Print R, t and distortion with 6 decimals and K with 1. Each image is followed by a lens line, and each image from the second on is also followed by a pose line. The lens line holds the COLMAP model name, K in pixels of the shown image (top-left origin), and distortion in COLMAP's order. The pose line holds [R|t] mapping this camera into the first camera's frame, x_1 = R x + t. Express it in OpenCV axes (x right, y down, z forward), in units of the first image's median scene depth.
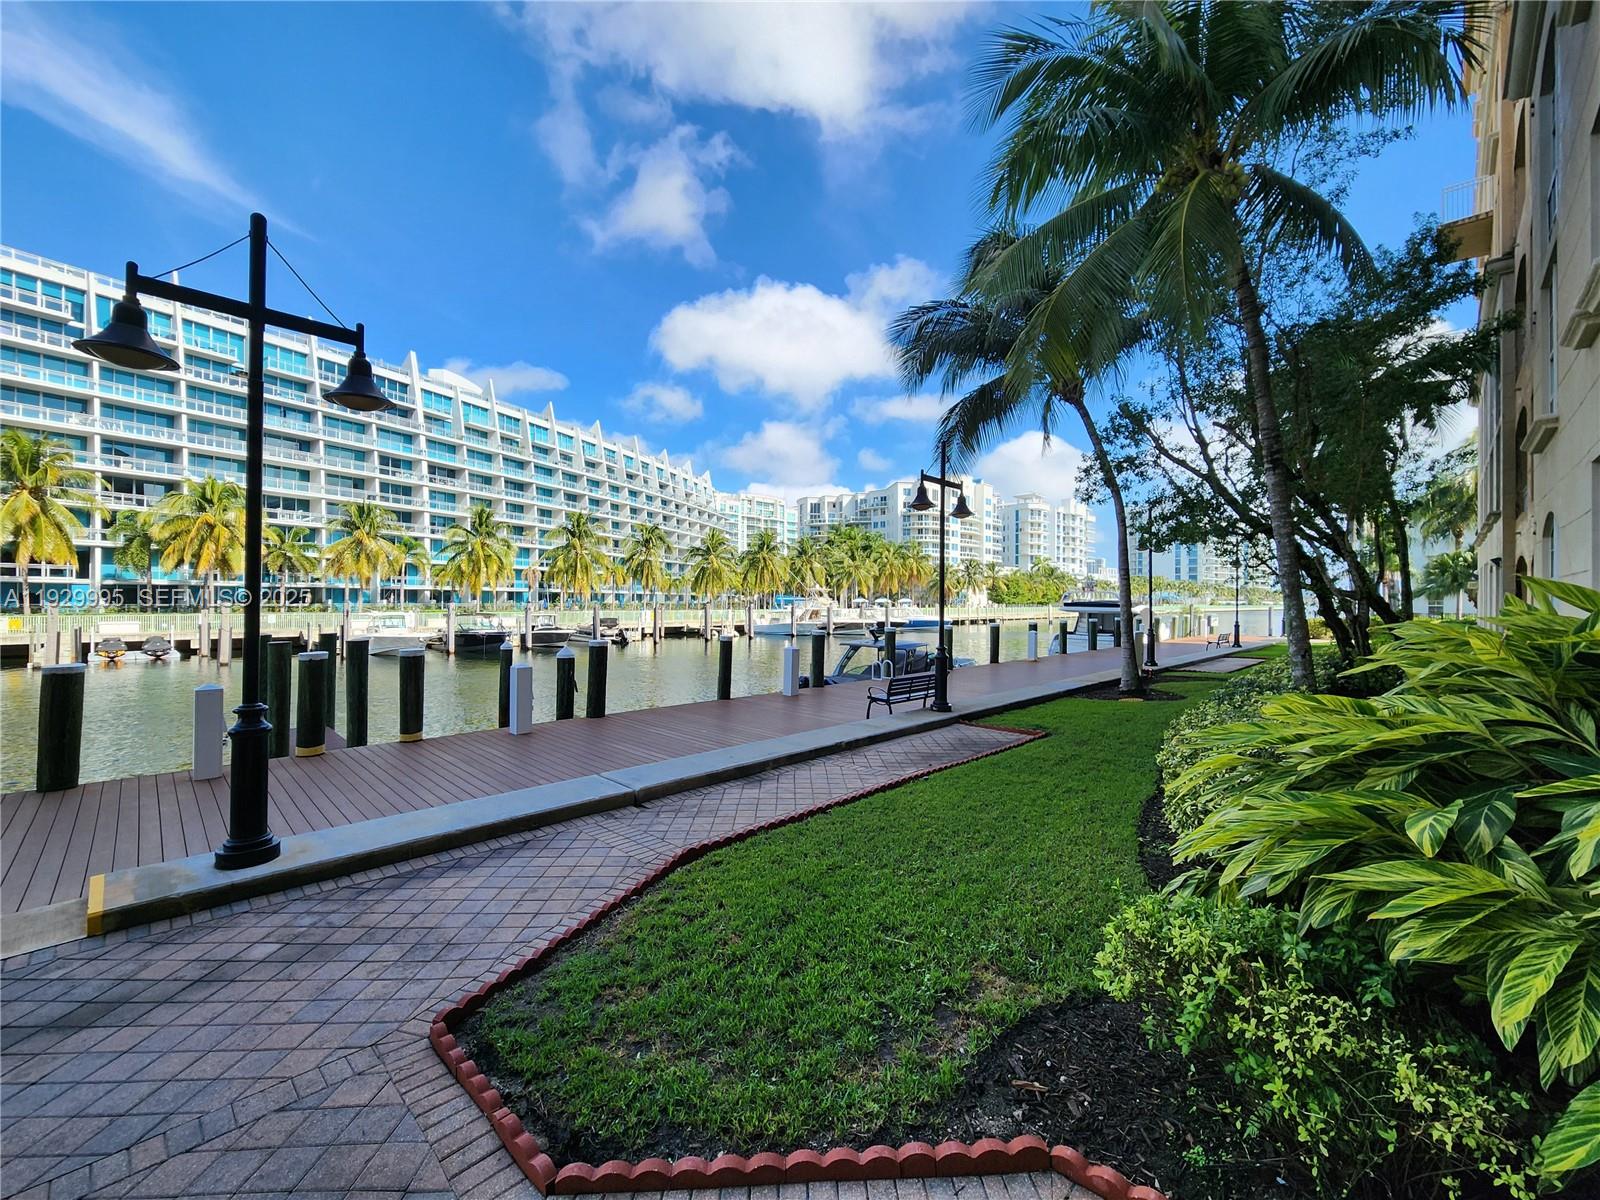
lens RADIAL K [[653.0, 0, 797.2], [0, 653.0, 598.6], [0, 0, 1]] dist [0.000562, 0.000007]
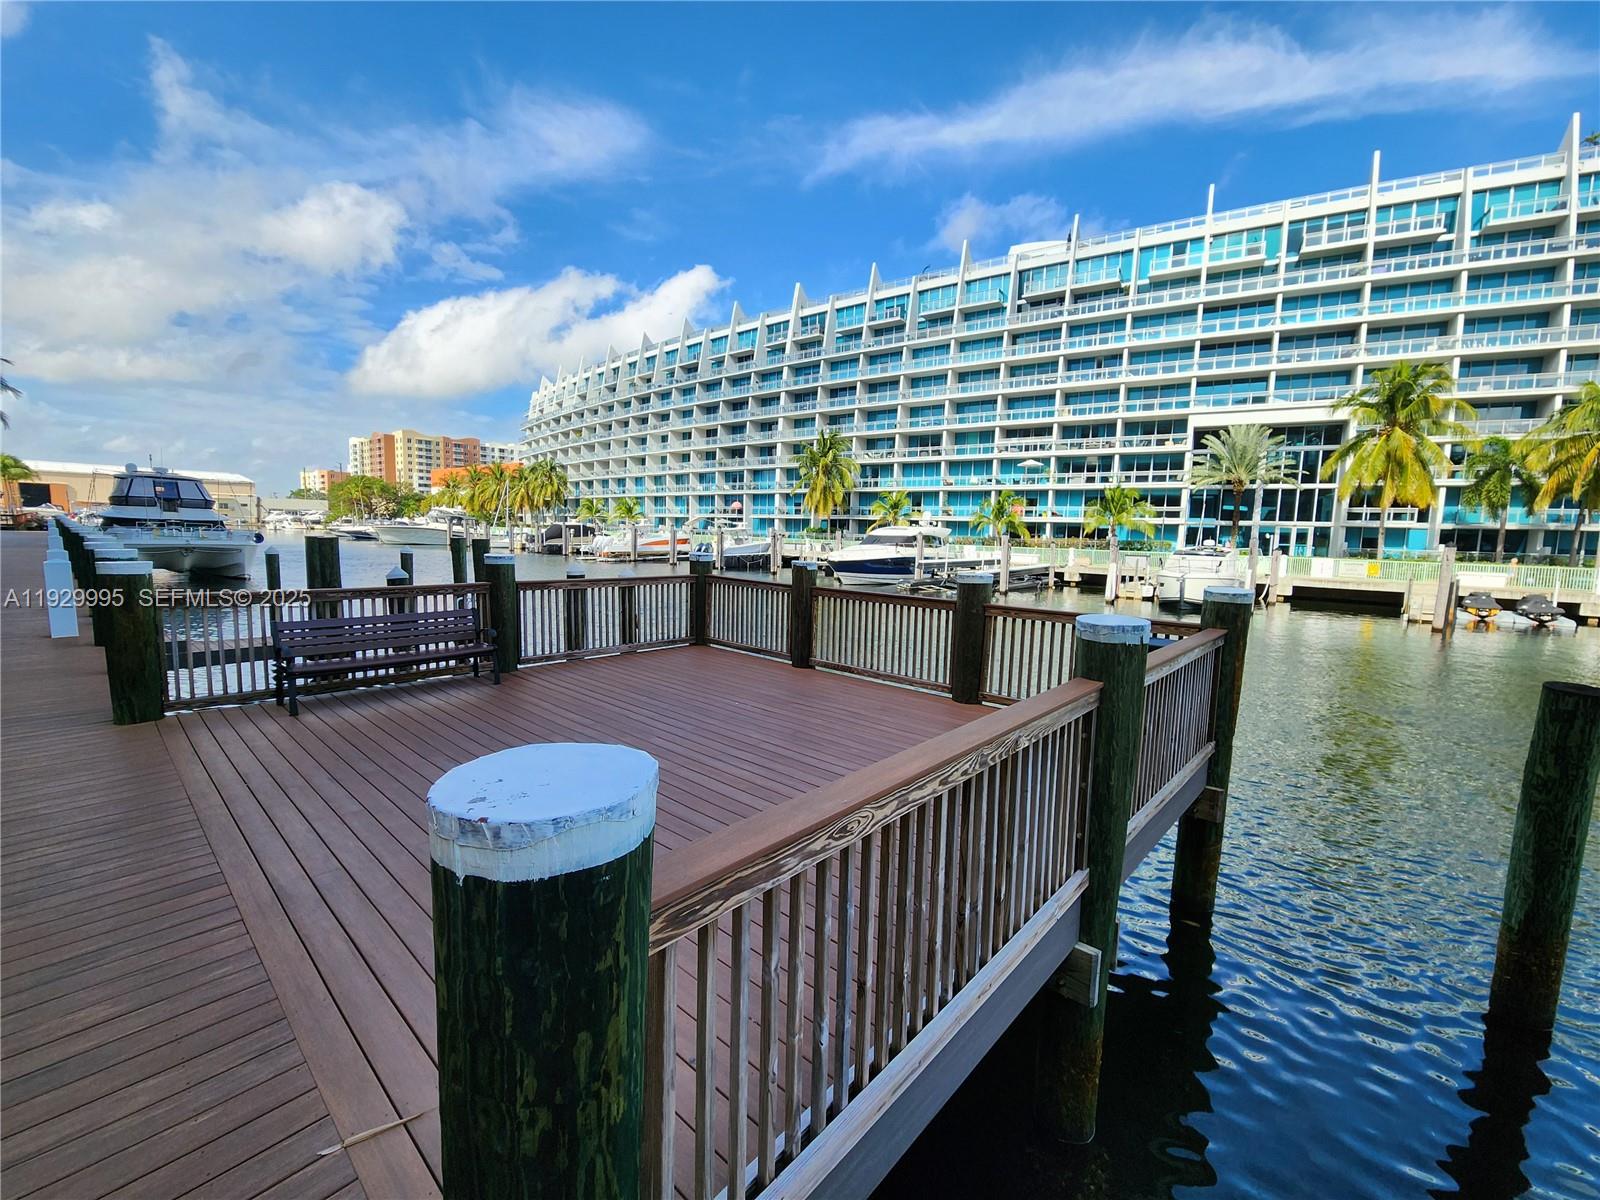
lens RADIAL K [[653.0, 0, 797.2], [0, 653.0, 598.6], [0, 0, 1]] dist [0.000562, 0.000007]
pose [[0.049041, 0.097067, -0.994069, -0.116013], [-0.018377, 0.995186, 0.096269, 0.001889], [0.998628, 0.013547, 0.050589, 0.042020]]
